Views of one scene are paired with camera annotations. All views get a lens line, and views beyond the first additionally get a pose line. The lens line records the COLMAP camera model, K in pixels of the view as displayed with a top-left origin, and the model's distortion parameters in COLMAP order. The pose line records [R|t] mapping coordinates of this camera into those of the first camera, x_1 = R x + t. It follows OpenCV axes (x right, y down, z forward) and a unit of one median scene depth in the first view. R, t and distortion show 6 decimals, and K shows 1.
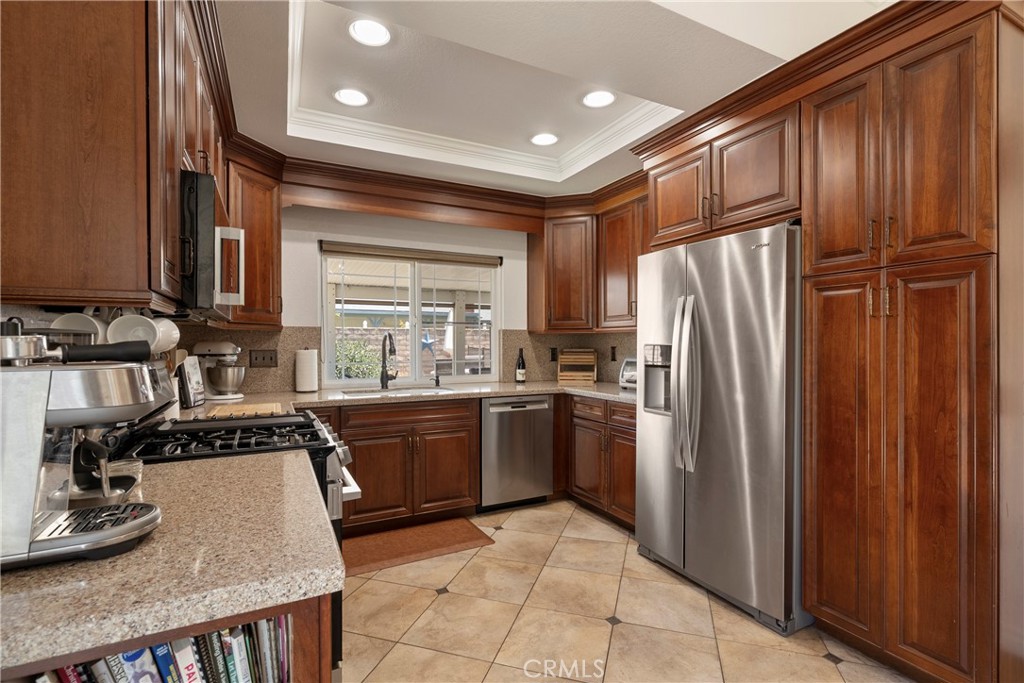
lens RADIAL K [[468.1, 0, 512.0], [0, 468.1, 341.5], [0, 0, 1]] dist [-0.009653, 0.000342]
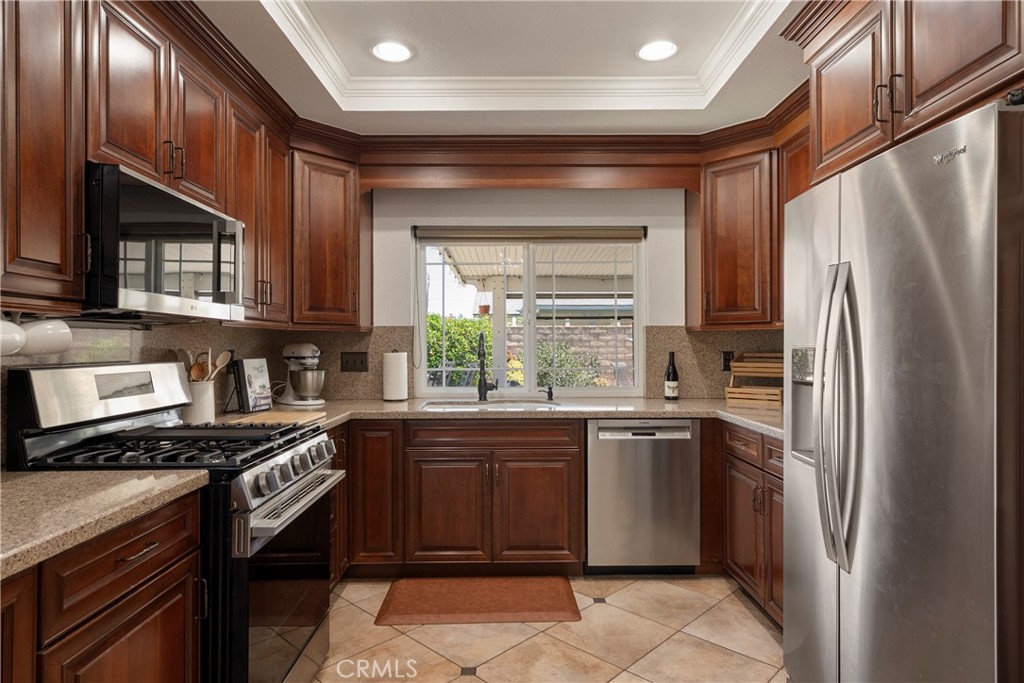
lens RADIAL K [[571.5, 0, 513.4], [0, 571.5, 338.5], [0, 0, 1]] dist [0.001741, -0.000255]
pose [[0.895729, -0.005351, -0.444569, 0.231404], [0.002500, 0.999972, -0.006999, -0.000471], [0.444594, 0.005158, 0.895717, 0.135958]]
